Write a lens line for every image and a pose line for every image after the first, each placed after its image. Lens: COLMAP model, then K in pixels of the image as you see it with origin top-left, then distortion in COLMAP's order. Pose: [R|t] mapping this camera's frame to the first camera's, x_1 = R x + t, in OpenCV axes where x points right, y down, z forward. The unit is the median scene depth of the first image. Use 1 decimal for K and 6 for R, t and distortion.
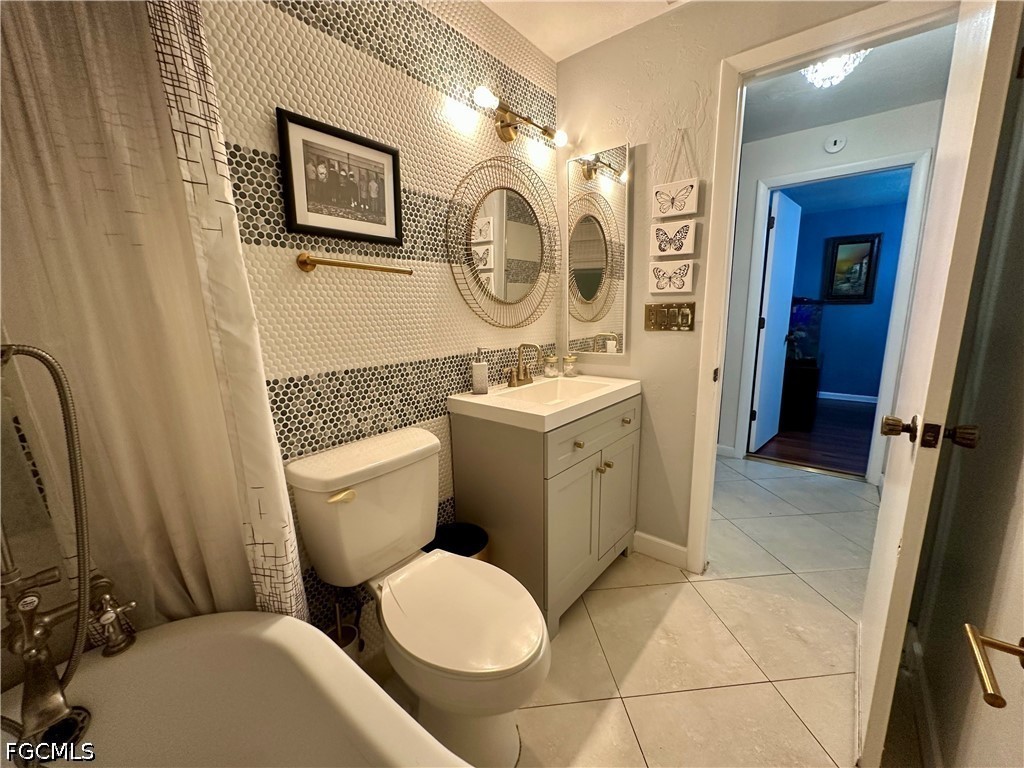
lens RADIAL K [[412.2, 0, 512.0], [0, 412.2, 384.0], [0, 0, 1]] dist [0.000424, 0.000044]
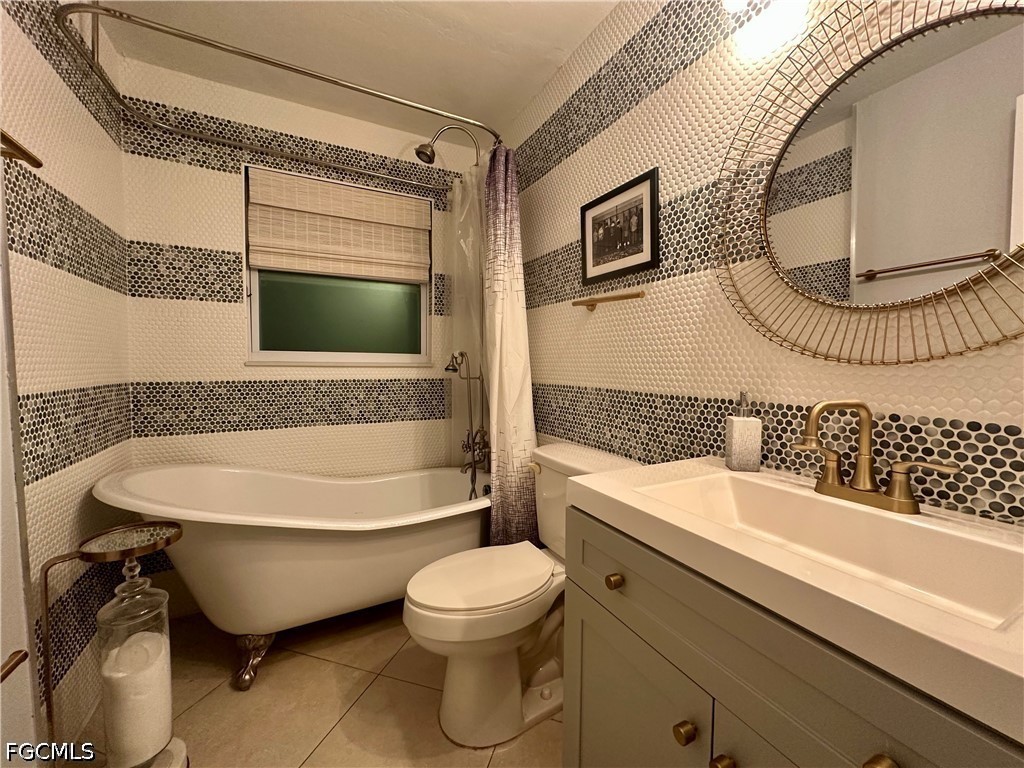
lens RADIAL K [[412.2, 0, 512.0], [0, 412.2, 384.0], [0, 0, 1]] dist [0.000424, 0.000044]
pose [[-0.398728, 0.063721, -0.914853, 0.708454], [-0.163009, 0.976773, 0.139079, -0.151399], [0.902466, 0.204584, -0.379080, 1.091981]]
